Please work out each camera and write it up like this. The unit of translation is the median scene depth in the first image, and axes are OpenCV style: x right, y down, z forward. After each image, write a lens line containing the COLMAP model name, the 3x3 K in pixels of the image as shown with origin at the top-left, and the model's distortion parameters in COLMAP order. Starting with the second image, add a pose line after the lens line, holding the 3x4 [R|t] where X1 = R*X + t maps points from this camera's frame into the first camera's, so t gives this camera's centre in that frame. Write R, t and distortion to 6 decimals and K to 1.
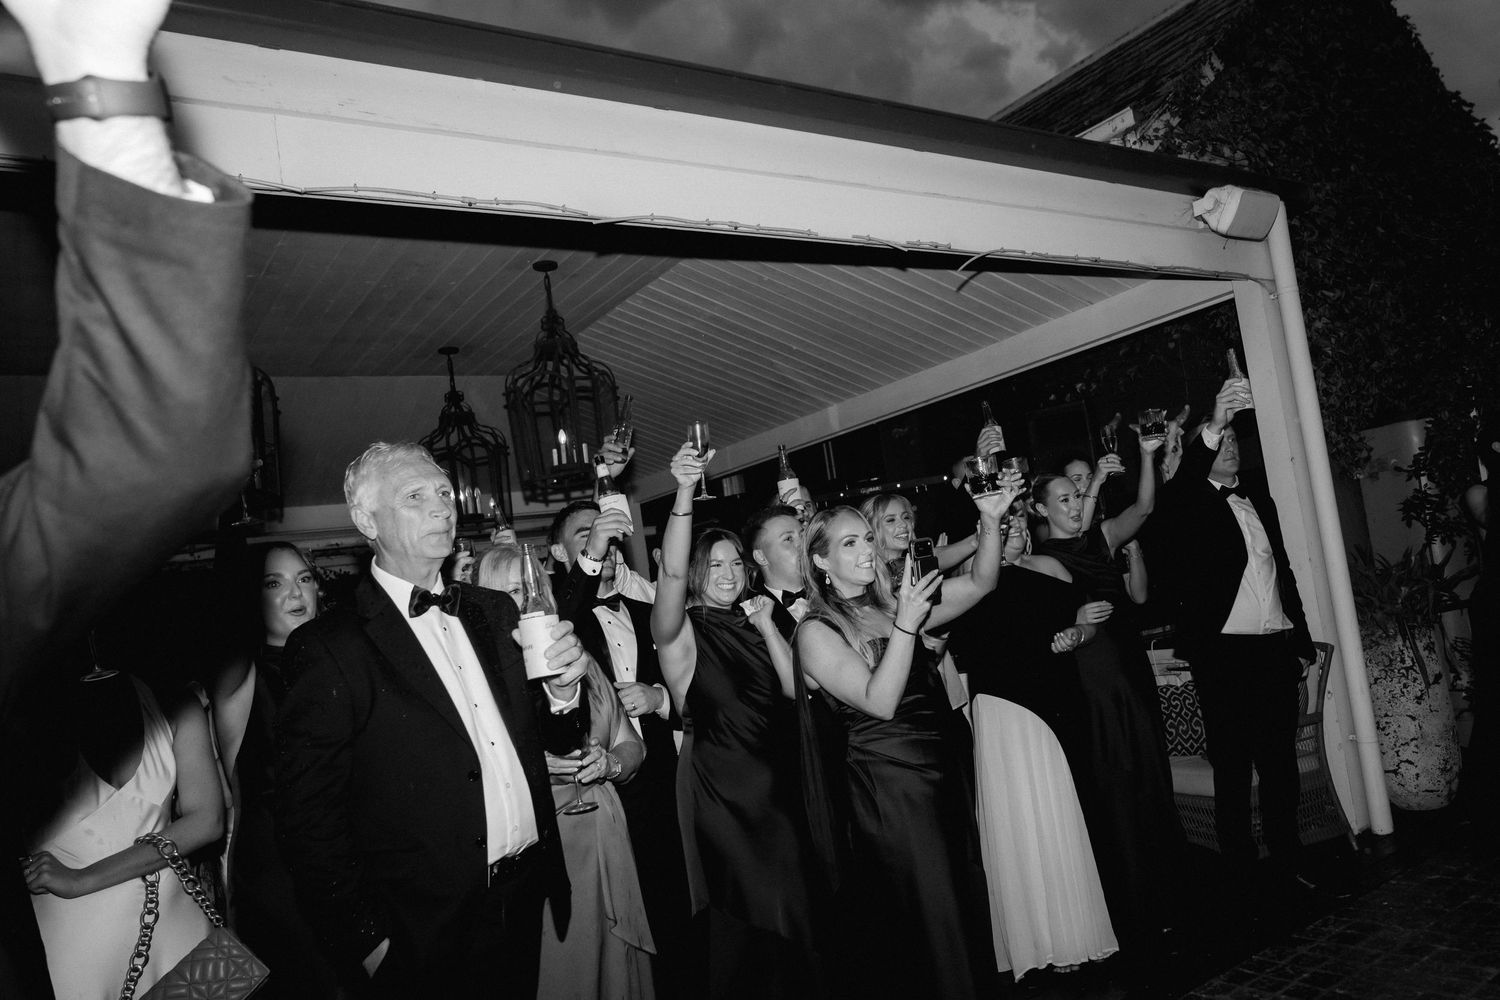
lens RADIAL K [[1098.8, 0, 791.3], [0, 1098.8, 500.4], [0, 0, 1]] dist [0.000689, -0.000763]
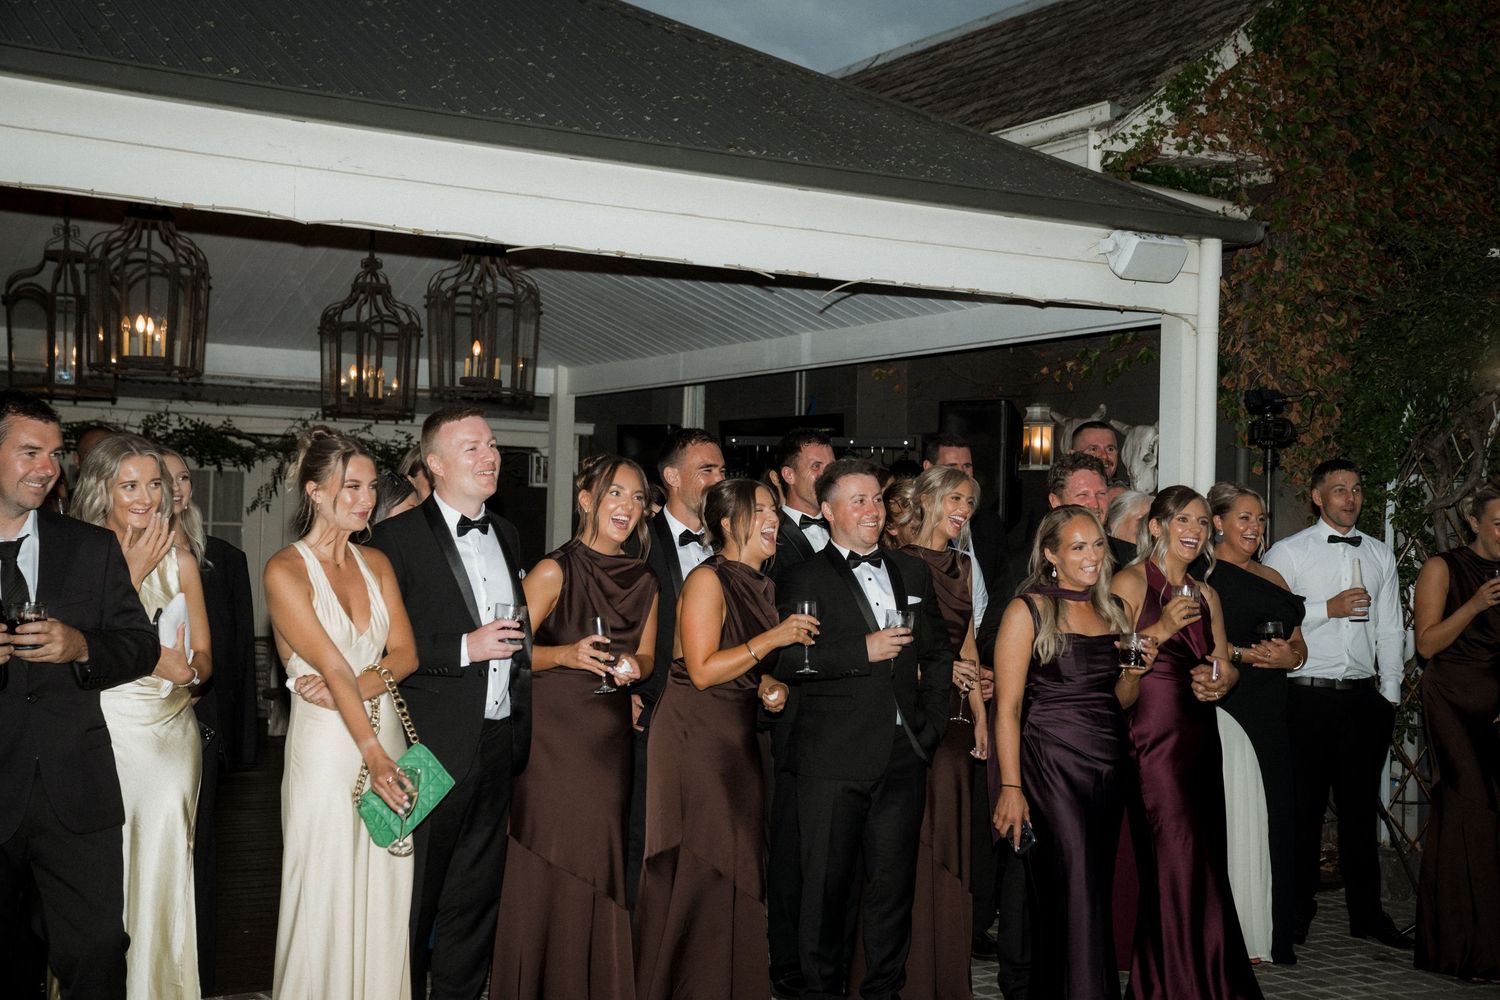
lens RADIAL K [[2040.1, 0, 750.0], [0, 2040.1, 500.0], [0, 0, 1]] dist [0.180980, 0.016090]
pose [[0.983068, 0.166124, -0.077335, 0.186590], [-0.159770, 0.983727, 0.082190, -0.108819], [0.089730, -0.068443, 0.993612, -0.769709]]
